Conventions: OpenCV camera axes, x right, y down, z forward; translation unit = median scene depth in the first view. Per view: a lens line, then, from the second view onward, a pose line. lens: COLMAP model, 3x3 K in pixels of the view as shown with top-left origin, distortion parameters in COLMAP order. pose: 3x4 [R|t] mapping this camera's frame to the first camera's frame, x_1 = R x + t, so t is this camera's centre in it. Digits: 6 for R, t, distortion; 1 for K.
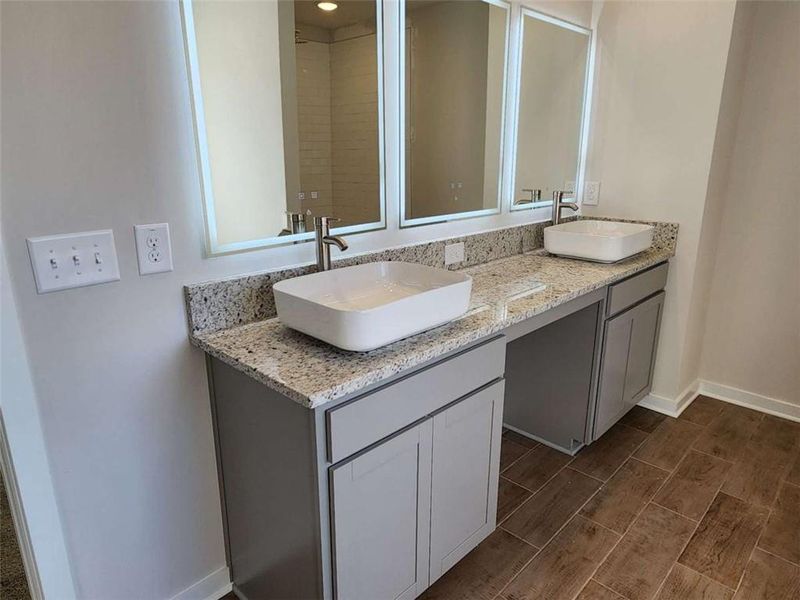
lens RADIAL K [[522.9, 0, 400.0], [0, 522.9, 300.0], [0, 0, 1]] dist [-0.002634, -0.003399]
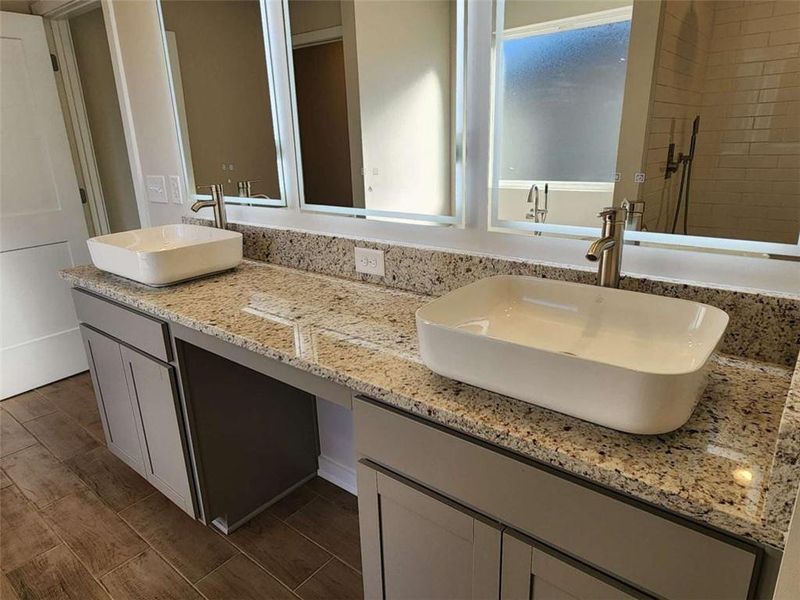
lens RADIAL K [[522.9, 0, 400.0], [0, 522.9, 300.0], [0, 0, 1]] dist [-0.002634, -0.003399]
pose [[0.076937, 0.302012, -0.950195, 0.891349], [-0.239809, 0.930648, 0.276381, -0.271492], [0.967767, 0.206601, 0.144027, 0.999312]]
